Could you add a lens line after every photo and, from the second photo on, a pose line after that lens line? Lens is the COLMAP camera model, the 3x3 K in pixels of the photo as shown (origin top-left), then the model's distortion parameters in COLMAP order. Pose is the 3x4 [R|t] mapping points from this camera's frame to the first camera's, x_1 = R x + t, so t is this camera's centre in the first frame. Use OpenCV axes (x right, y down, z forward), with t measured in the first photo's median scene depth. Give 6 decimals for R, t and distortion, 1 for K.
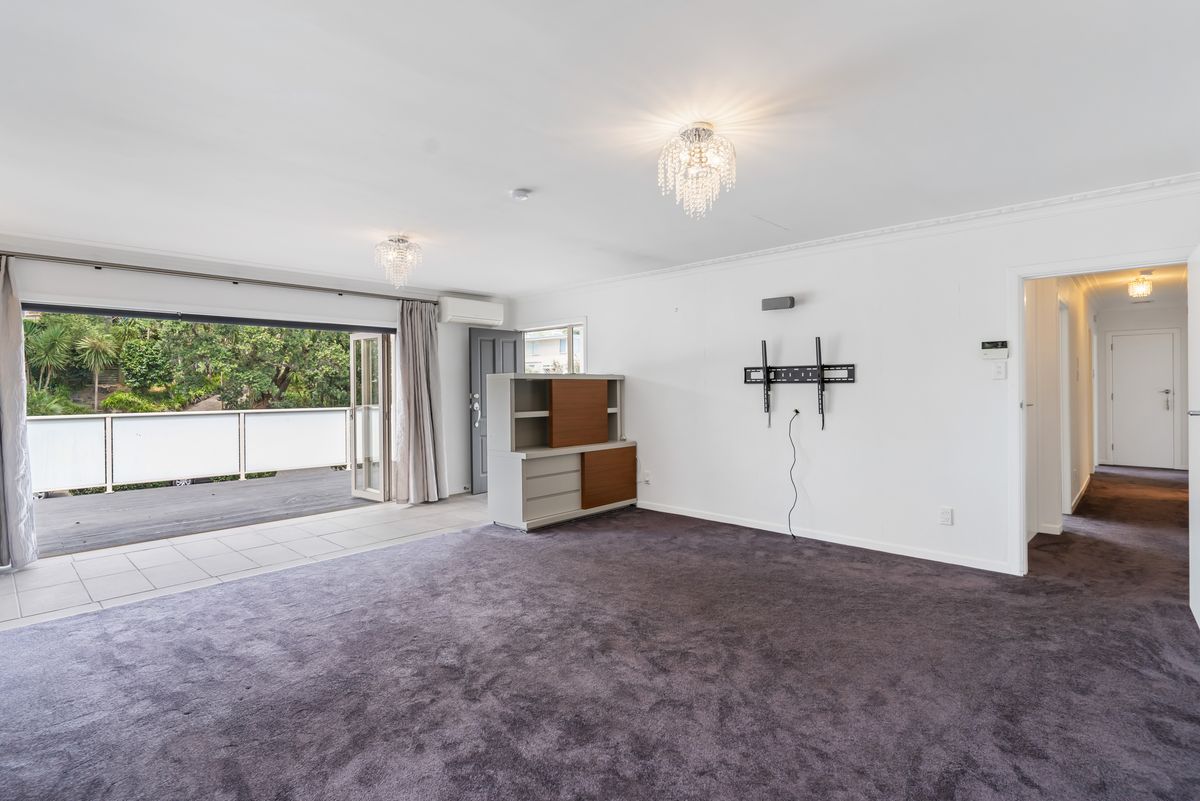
lens RADIAL K [[585.8, 0, 585.0], [0, 585.8, 383.0], [0, 0, 1]] dist [-0.003102, -0.000695]
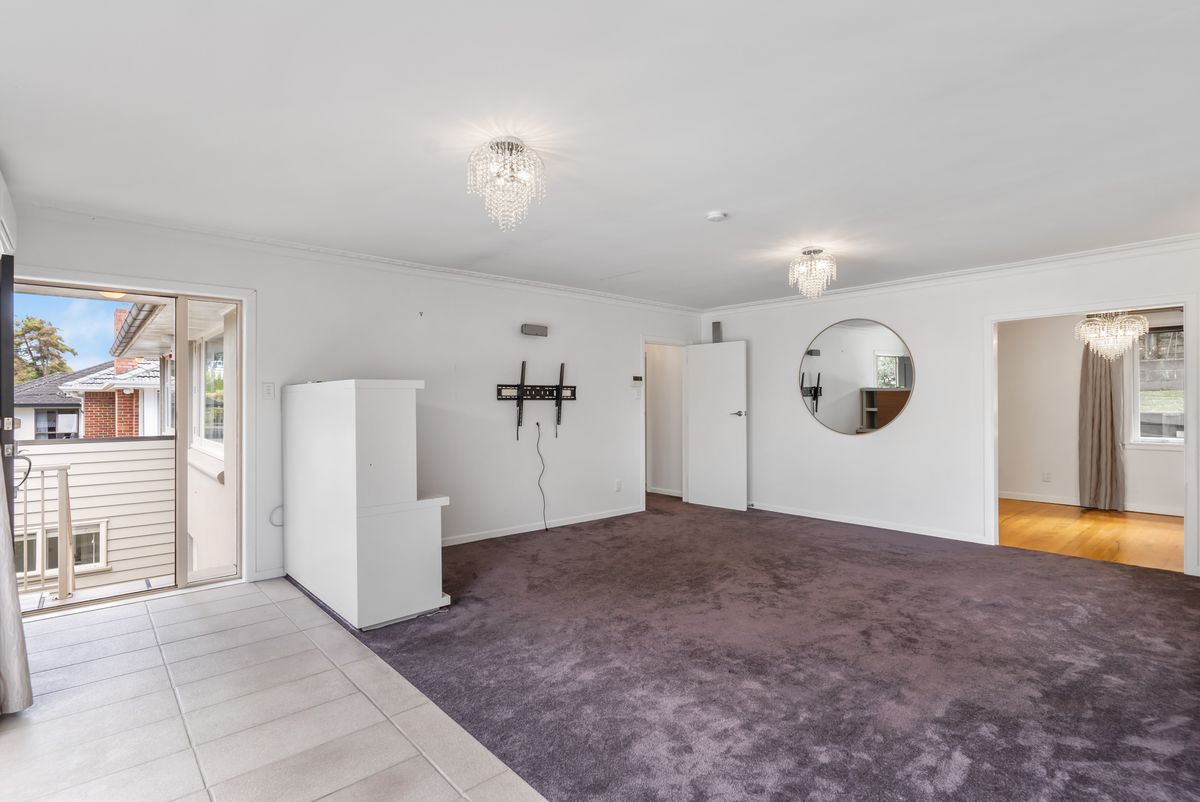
lens RADIAL K [[585.8, 0, 601.2], [0, 585.8, 401.8], [0, 0, 1]] dist [-0.003102, -0.000695]
pose [[0.092593, 0.008185, 0.995670, -0.607405], [-0.003537, 0.999963, -0.007892, 0.009728], [-0.995698, -0.002791, 0.092618, 0.582058]]
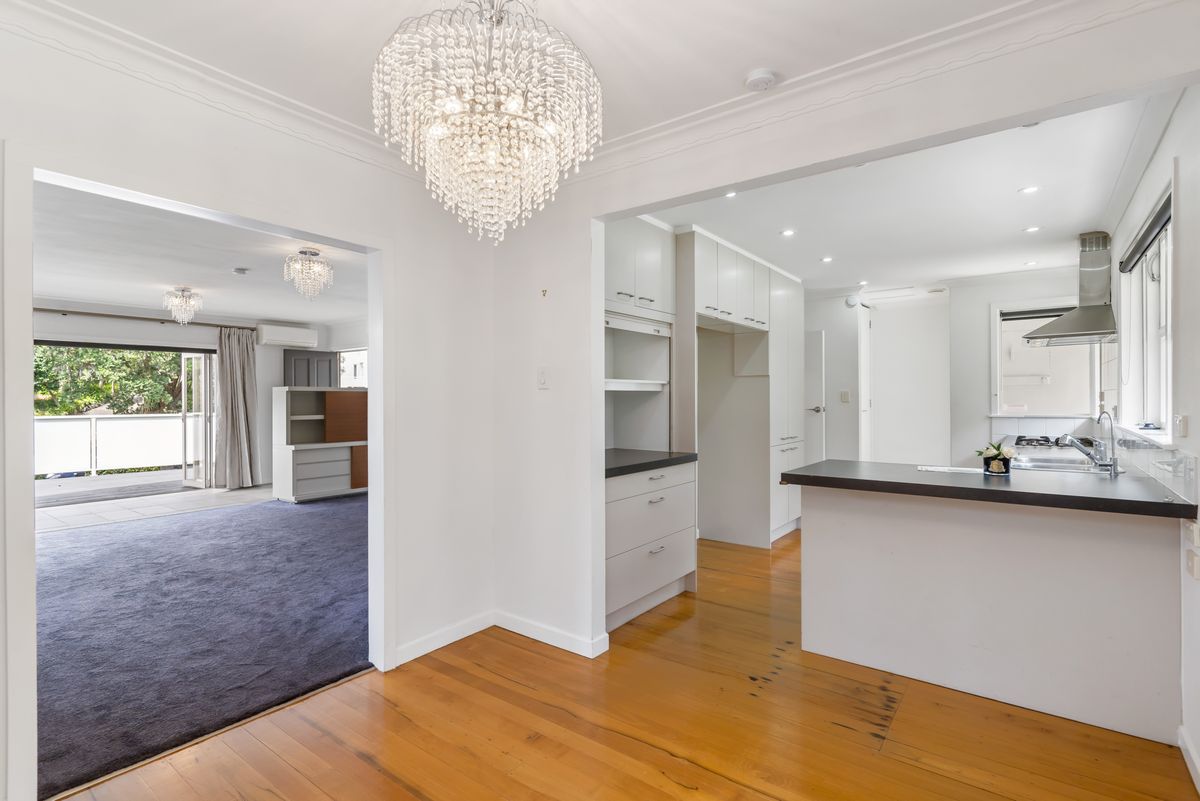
lens RADIAL K [[585.8, 0, 602.8], [0, 585.8, 402.0], [0, 0, 1]] dist [-0.003102, -0.000695]
pose [[0.992680, 0.003107, 0.120733, 0.345952], [-0.005053, 0.999862, 0.015818, -0.005653], [-0.120667, -0.016312, 0.992559, -0.339286]]
